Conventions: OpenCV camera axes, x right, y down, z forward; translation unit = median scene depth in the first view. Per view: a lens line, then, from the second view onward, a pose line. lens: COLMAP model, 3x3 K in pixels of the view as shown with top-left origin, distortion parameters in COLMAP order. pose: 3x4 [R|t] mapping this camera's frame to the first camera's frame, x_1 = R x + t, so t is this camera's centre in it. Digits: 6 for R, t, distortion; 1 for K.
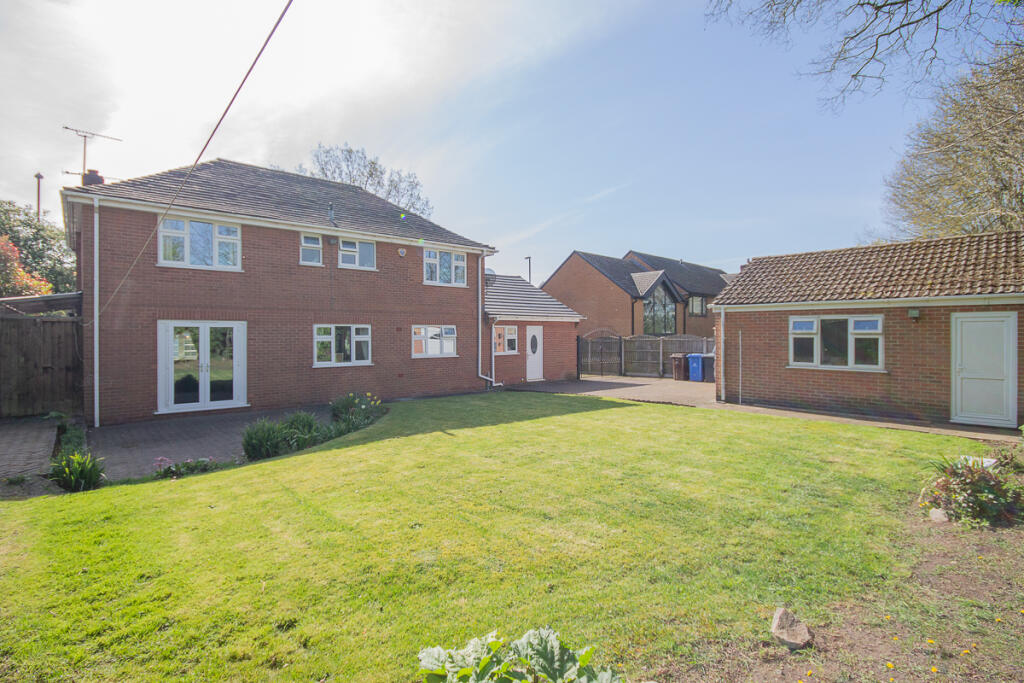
lens RADIAL K [[485.5, 0, 504.9], [0, 485.5, 343.4], [0, 0, 1]] dist [0.000877, -0.010088]
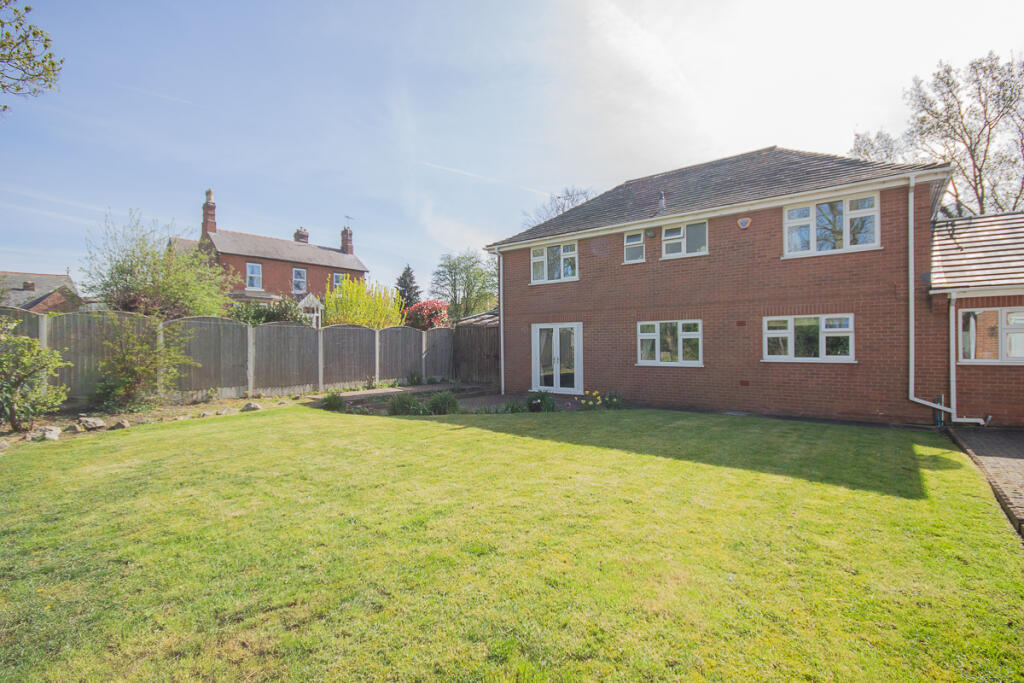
lens RADIAL K [[485.5, 0, 504.9], [0, 485.5, 343.4], [0, 0, 1]] dist [0.000877, -0.010088]
pose [[0.195153, 0.012620, -0.980692, 0.401833], [0.002905, 0.999905, 0.013446, -0.007477], [0.980769, -0.005473, 0.195097, 0.410665]]
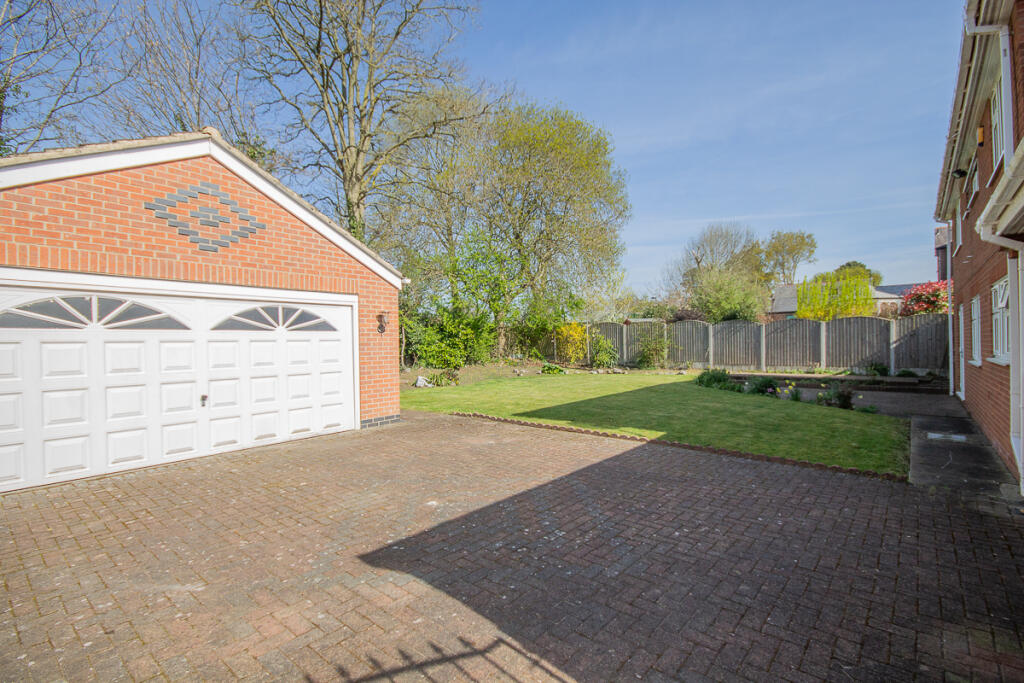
lens RADIAL K [[485.5, 0, 504.9], [0, 485.5, 343.4], [0, 0, 1]] dist [0.000877, -0.010088]
pose [[-0.986025, 0.030229, -0.163835, 0.284583], [0.030198, 0.999540, 0.002675, 0.001002], [0.163840, -0.002309, -0.986484, 1.190392]]
